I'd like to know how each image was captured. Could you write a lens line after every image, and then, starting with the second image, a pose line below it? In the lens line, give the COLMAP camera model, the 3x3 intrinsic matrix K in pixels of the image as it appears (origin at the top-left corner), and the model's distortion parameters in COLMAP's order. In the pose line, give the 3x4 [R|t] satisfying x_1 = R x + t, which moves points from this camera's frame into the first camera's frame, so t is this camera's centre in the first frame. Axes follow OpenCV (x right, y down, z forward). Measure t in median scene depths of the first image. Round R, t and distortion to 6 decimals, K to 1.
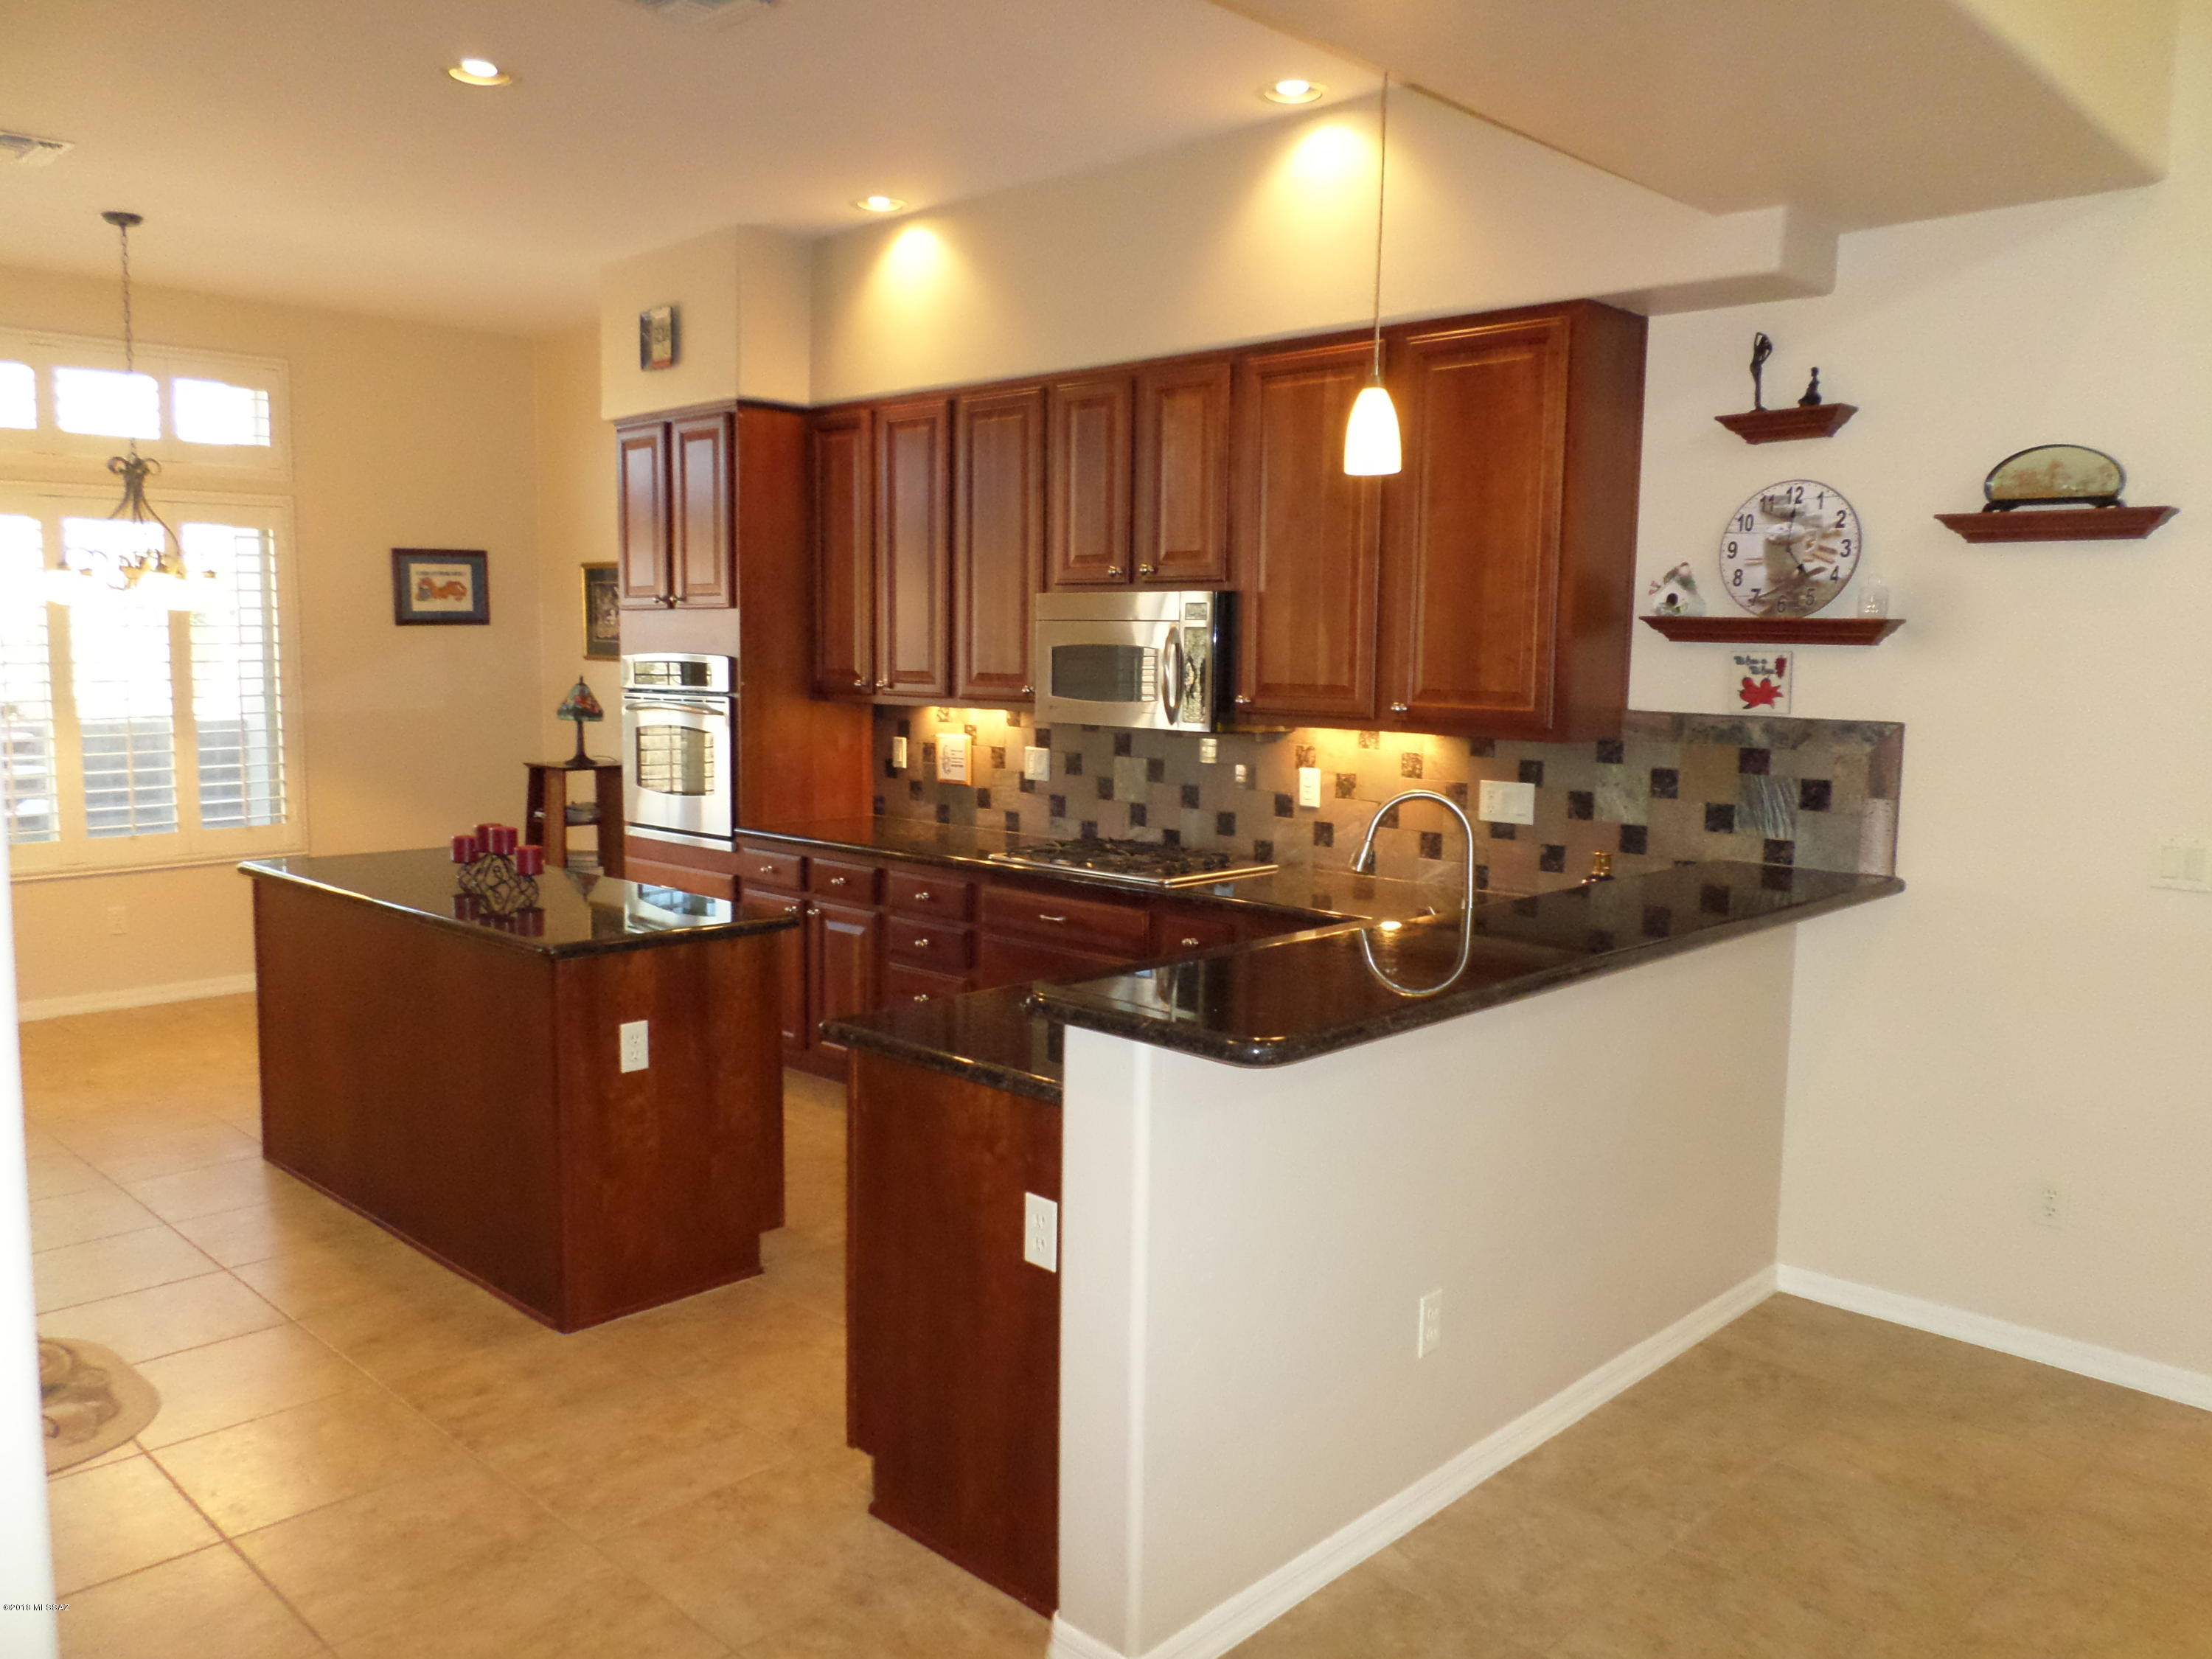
lens RADIAL K [[1682.1, 0, 1099.2], [0, 1682.1, 830.3], [0, 0, 1]] dist [-0.008432, -0.014073]
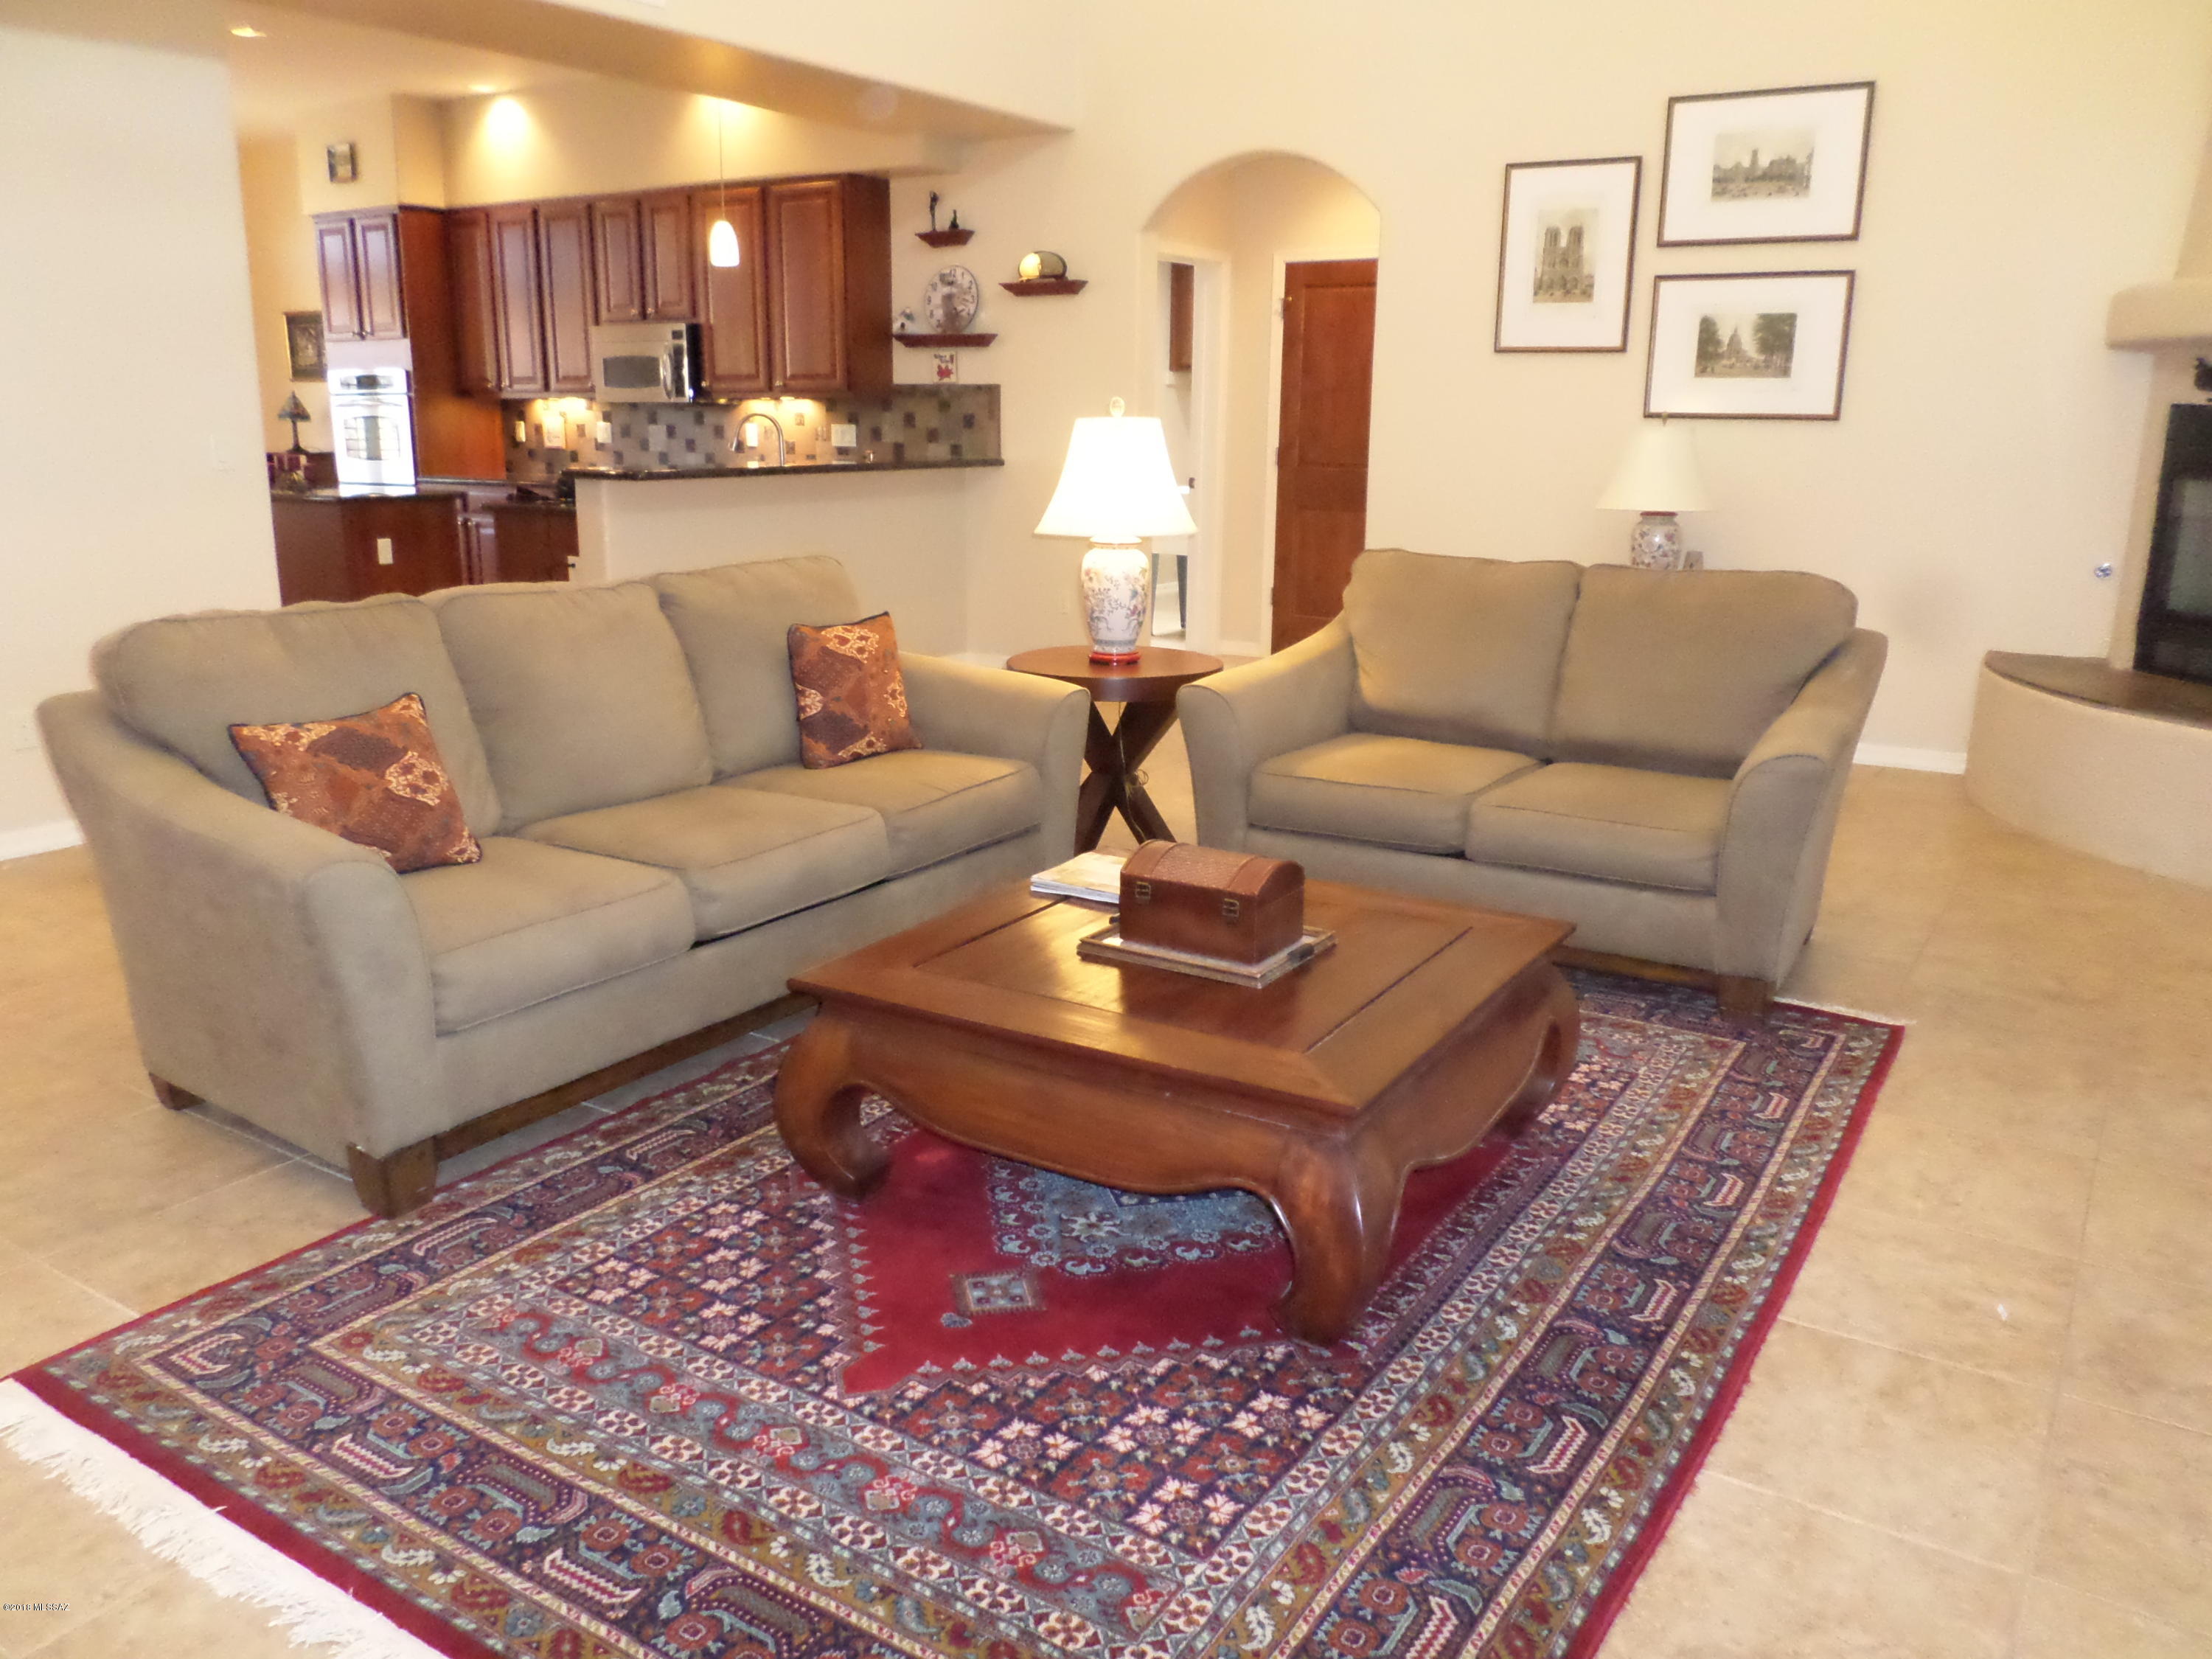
lens RADIAL K [[1682.1, 0, 1099.2], [0, 1682.1, 830.3], [0, 0, 1]] dist [-0.008432, -0.014073]
pose [[0.981228, -0.052810, 0.185477, 0.127334], [0.027731, 0.990418, 0.135290, 0.154283], [-0.190844, -0.127606, 0.973291, -0.855475]]
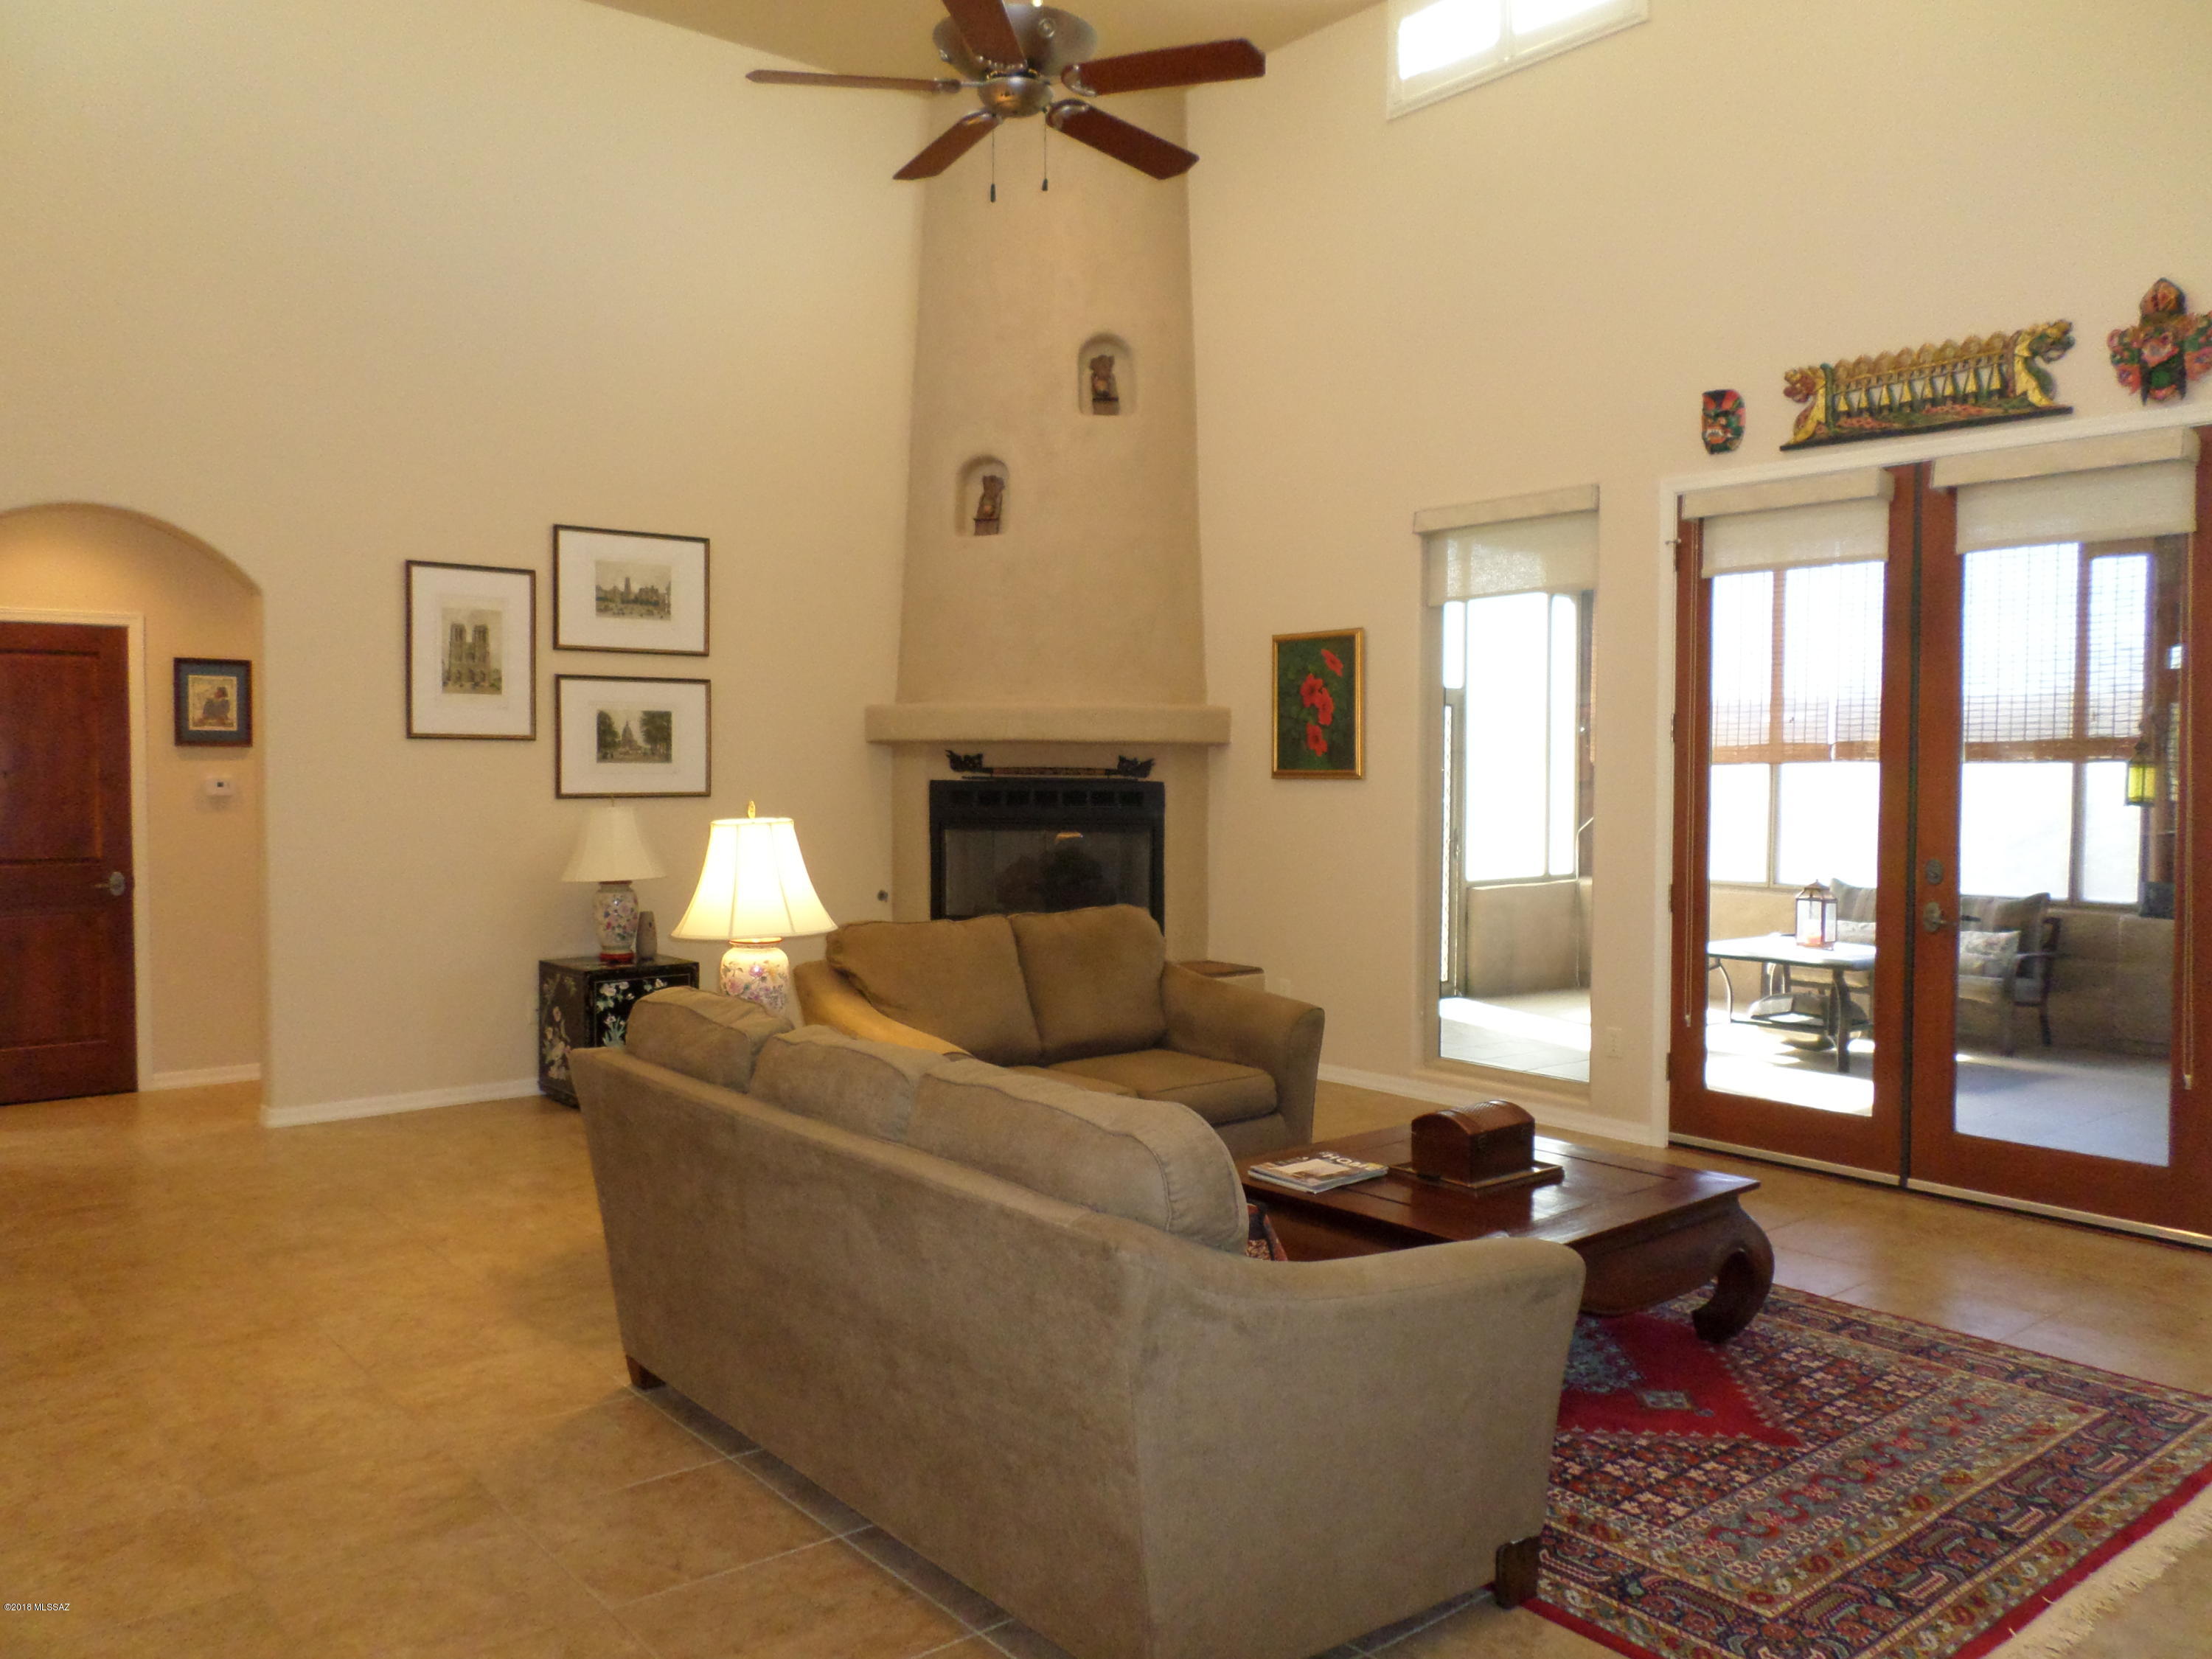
lens RADIAL K [[1682.1, 0, 1099.2], [0, 1682.1, 830.3], [0, 0, 1]] dist [-0.008432, -0.014073]
pose [[0.123812, -0.052198, 0.990932, -0.531387], [0.115558, 0.992580, 0.037847, 0.056150], [-0.985554, 0.109824, 0.128925, -0.290222]]
